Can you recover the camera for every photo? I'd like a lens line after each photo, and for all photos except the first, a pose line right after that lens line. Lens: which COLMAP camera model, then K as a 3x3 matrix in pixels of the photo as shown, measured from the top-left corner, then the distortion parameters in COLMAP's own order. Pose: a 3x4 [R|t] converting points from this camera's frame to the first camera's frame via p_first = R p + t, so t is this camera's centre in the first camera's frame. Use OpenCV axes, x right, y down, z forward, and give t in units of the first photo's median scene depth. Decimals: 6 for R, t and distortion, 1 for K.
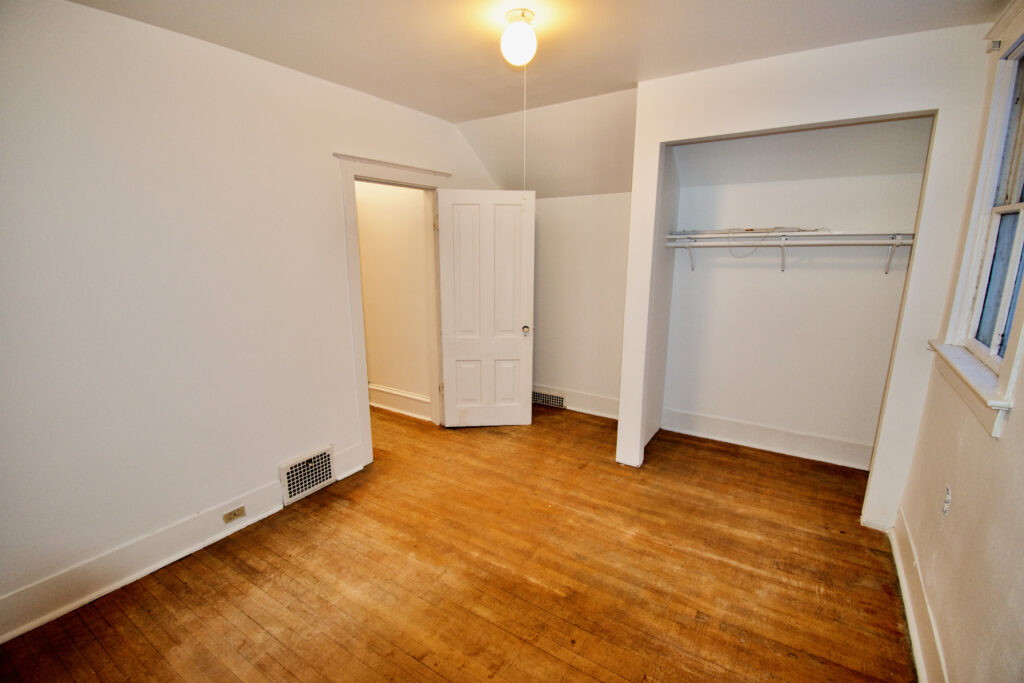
lens RADIAL K [[453.1, 0, 512.0], [0, 453.1, 341.5], [0, 0, 1]] dist [-0.000947, -0.000155]
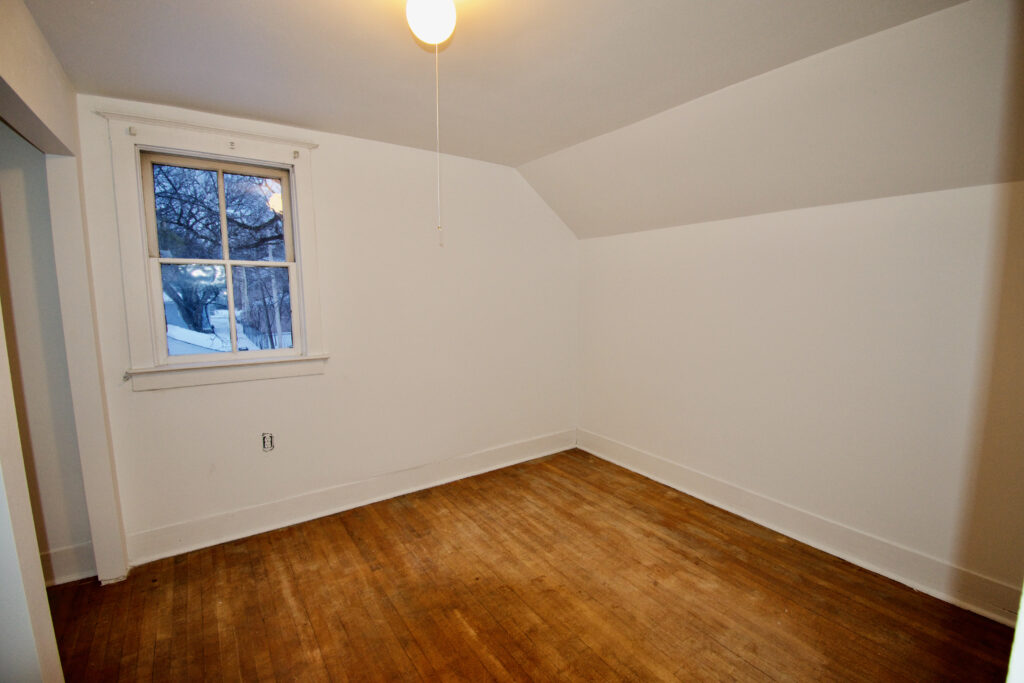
lens RADIAL K [[453.1, 0, 512.0], [0, 453.1, 341.5], [0, 0, 1]] dist [-0.000947, -0.000155]
pose [[-0.925933, -0.044812, 0.375019, -0.377317], [0.082844, 0.944658, 0.317423, -0.363522], [-0.368489, 0.324980, -0.870978, 1.668737]]
